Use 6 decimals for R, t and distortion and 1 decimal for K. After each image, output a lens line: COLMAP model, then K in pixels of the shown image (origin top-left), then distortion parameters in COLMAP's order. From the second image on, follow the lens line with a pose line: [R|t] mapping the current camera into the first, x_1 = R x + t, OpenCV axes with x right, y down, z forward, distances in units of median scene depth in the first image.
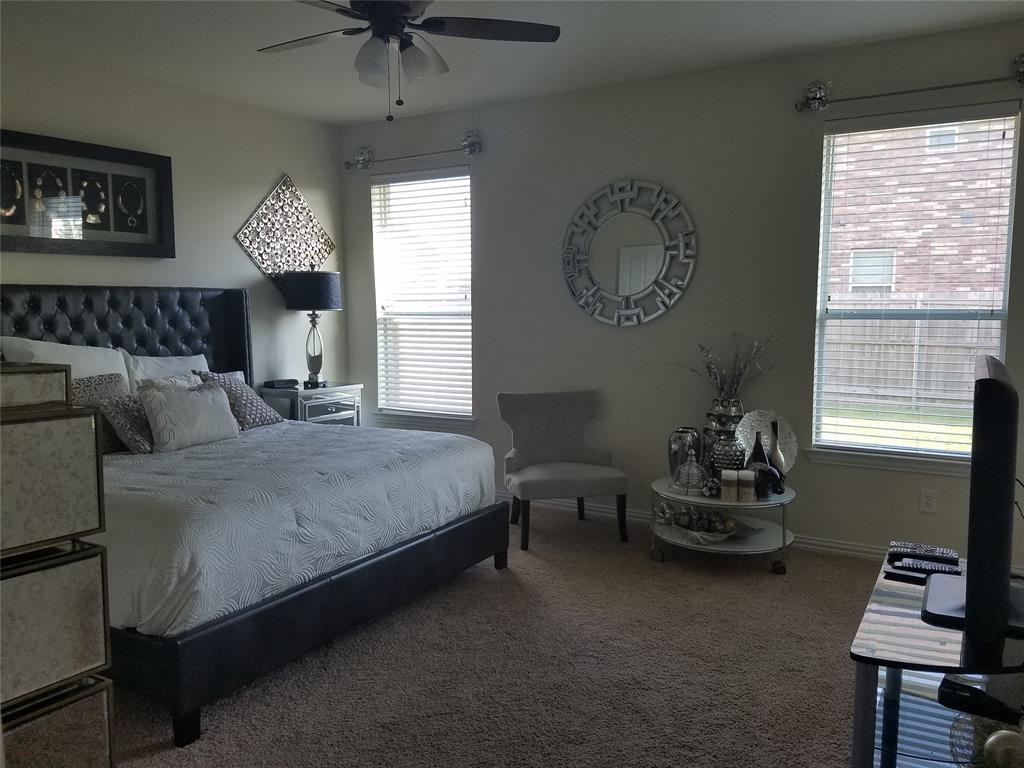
lens RADIAL K [[776.7, 0, 506.3], [0, 776.7, 383.6], [0, 0, 1]] dist [0.194541, -0.363801]
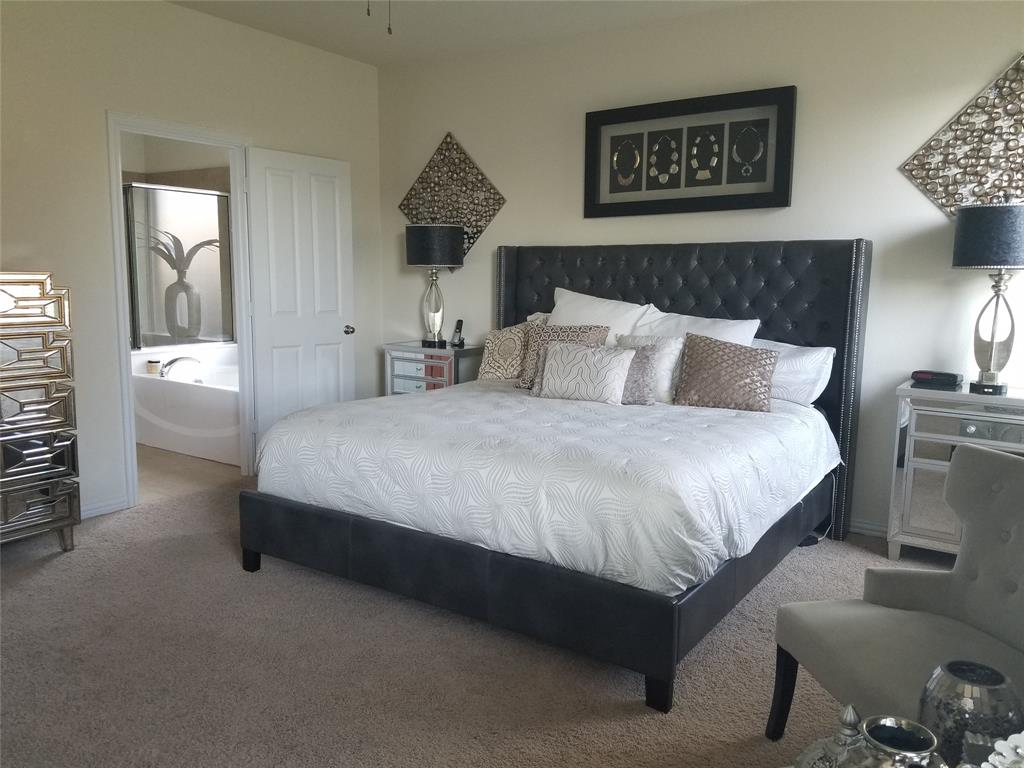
lens RADIAL K [[776.7, 0, 506.3], [0, 776.7, 383.6], [0, 0, 1]] dist [0.194541, -0.363801]
pose [[-0.055306, 0.145820, -0.987764, 0.493840], [-0.100676, 0.983422, 0.150816, -0.072295], [0.993381, 0.107785, -0.039708, 0.794257]]
